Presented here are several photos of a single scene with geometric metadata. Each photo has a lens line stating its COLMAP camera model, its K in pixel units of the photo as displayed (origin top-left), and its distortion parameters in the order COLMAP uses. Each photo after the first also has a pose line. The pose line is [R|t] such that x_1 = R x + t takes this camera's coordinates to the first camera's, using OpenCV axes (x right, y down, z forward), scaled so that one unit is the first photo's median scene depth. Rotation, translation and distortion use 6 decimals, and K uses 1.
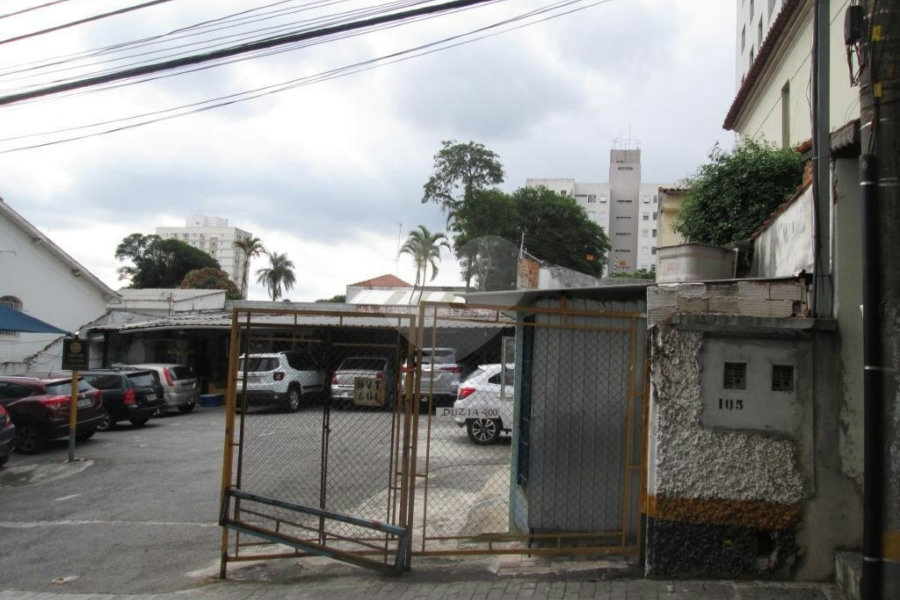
lens RADIAL K [[755.3, 0, 447.2], [0, 755.3, 291.8], [0, 0, 1]] dist [-0.042306, 0.025313]
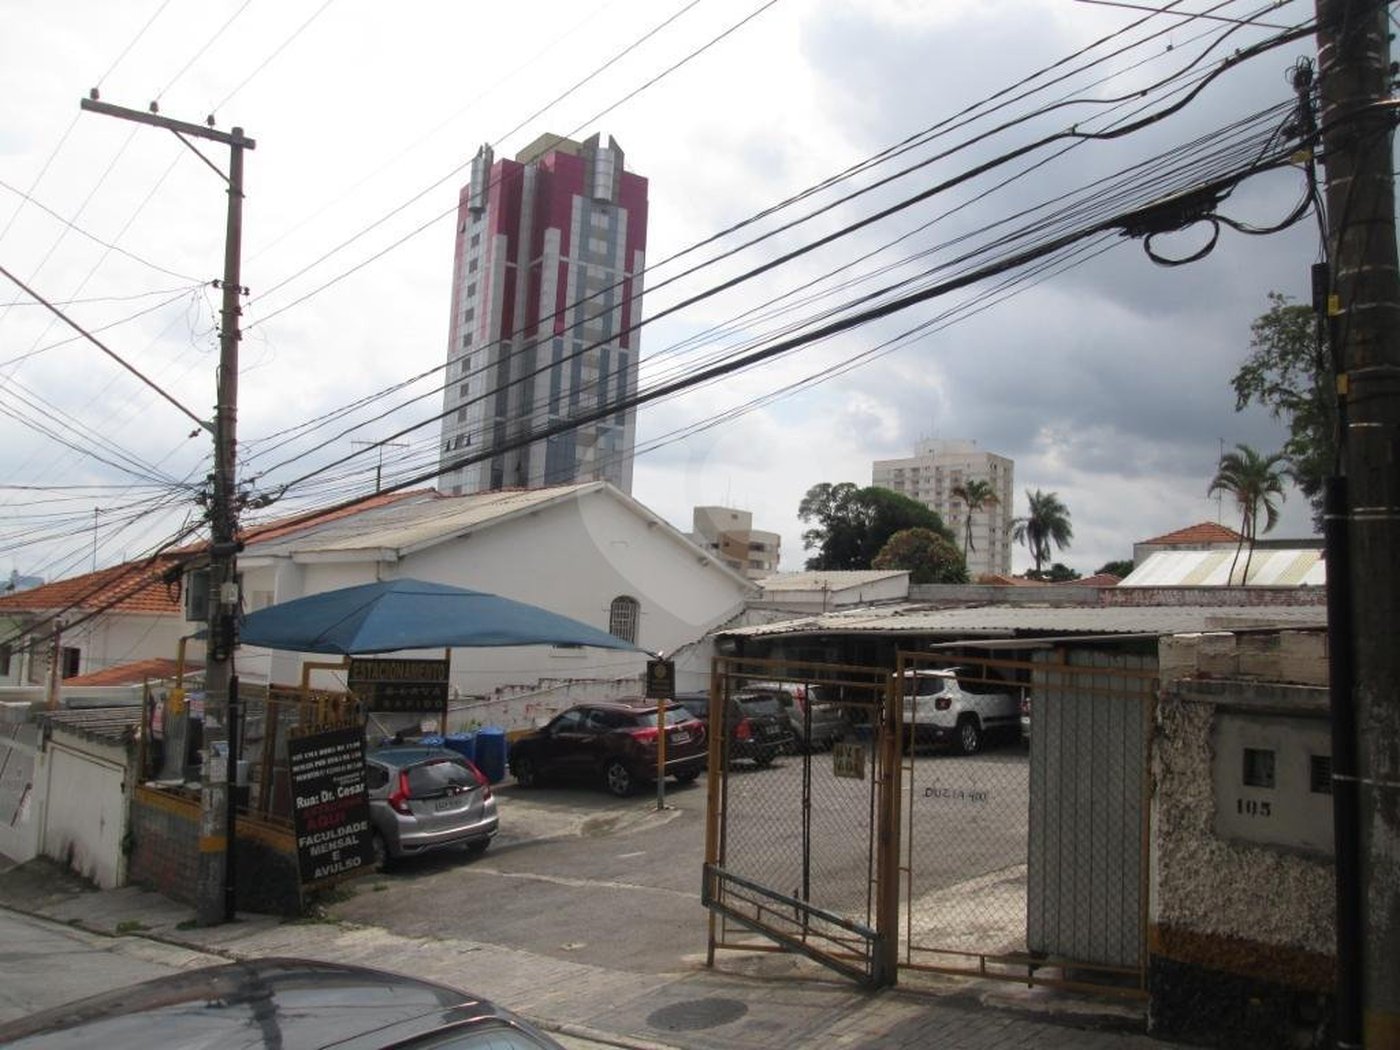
lens RADIAL K [[1173.9, 0, 692.1], [0, 1173.9, 512.2], [0, 0, 1]] dist [-0.036413, 0.008068]
pose [[0.859677, -0.059544, -0.507355, 0.154718], [0.044340, 0.998133, -0.042011, -0.034176], [0.508909, 0.013620, 0.860712, -0.072680]]
